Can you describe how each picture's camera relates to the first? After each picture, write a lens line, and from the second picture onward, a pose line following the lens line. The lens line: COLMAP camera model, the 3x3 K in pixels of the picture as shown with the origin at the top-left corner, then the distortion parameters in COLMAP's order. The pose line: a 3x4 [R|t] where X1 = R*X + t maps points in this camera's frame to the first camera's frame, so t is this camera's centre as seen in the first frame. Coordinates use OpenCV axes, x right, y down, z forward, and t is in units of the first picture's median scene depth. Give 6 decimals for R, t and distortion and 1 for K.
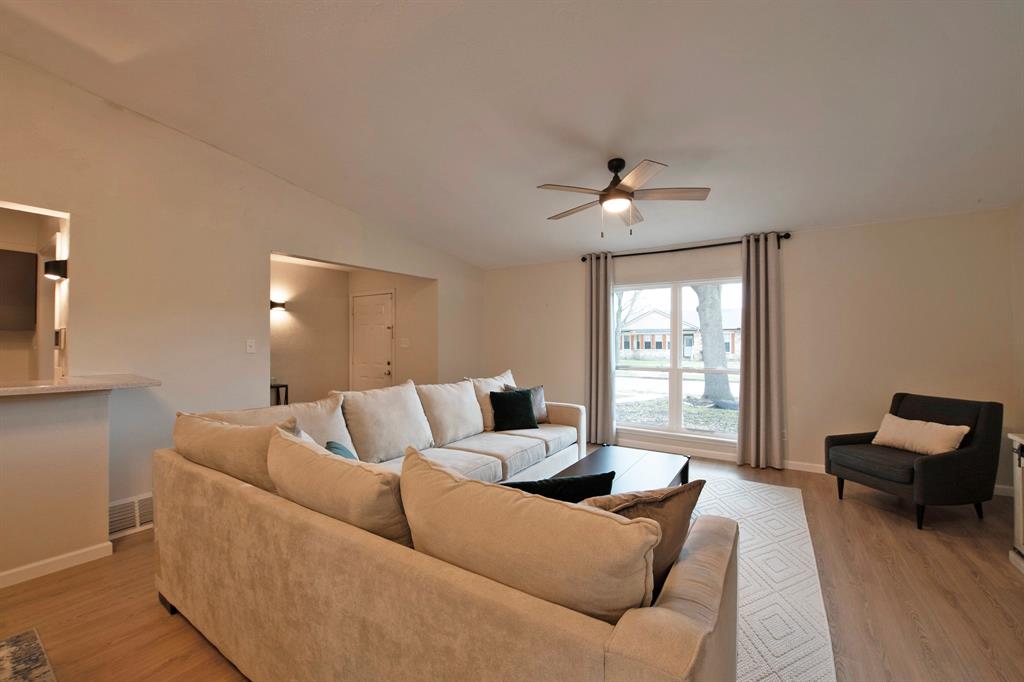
lens RADIAL K [[404.2, 0, 509.4], [0, 404.2, 341.1], [0, 0, 1]] dist [-0.022616, -0.000377]
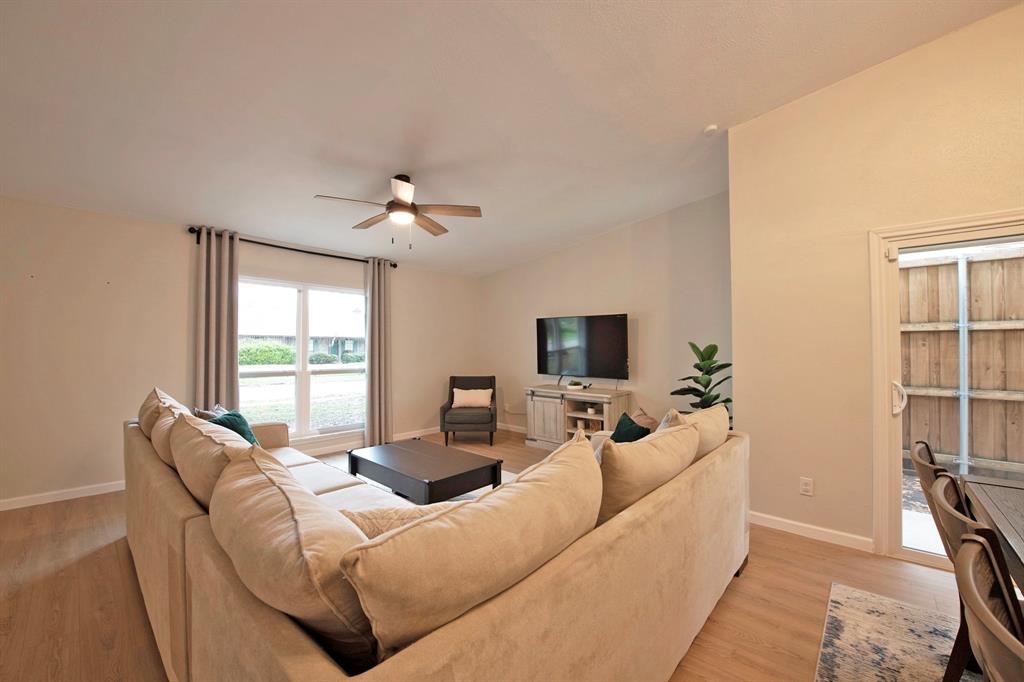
lens RADIAL K [[398.7, 0, 512.0], [0, 398.7, 341.0], [0, 0, 1]] dist [-0.047542, -0.000047]
pose [[0.136051, 0.013881, 0.990605, -0.541752], [-0.009696, 0.999873, -0.012679, 0.000749], [-0.990654, -0.007880, 0.136168, 0.420516]]
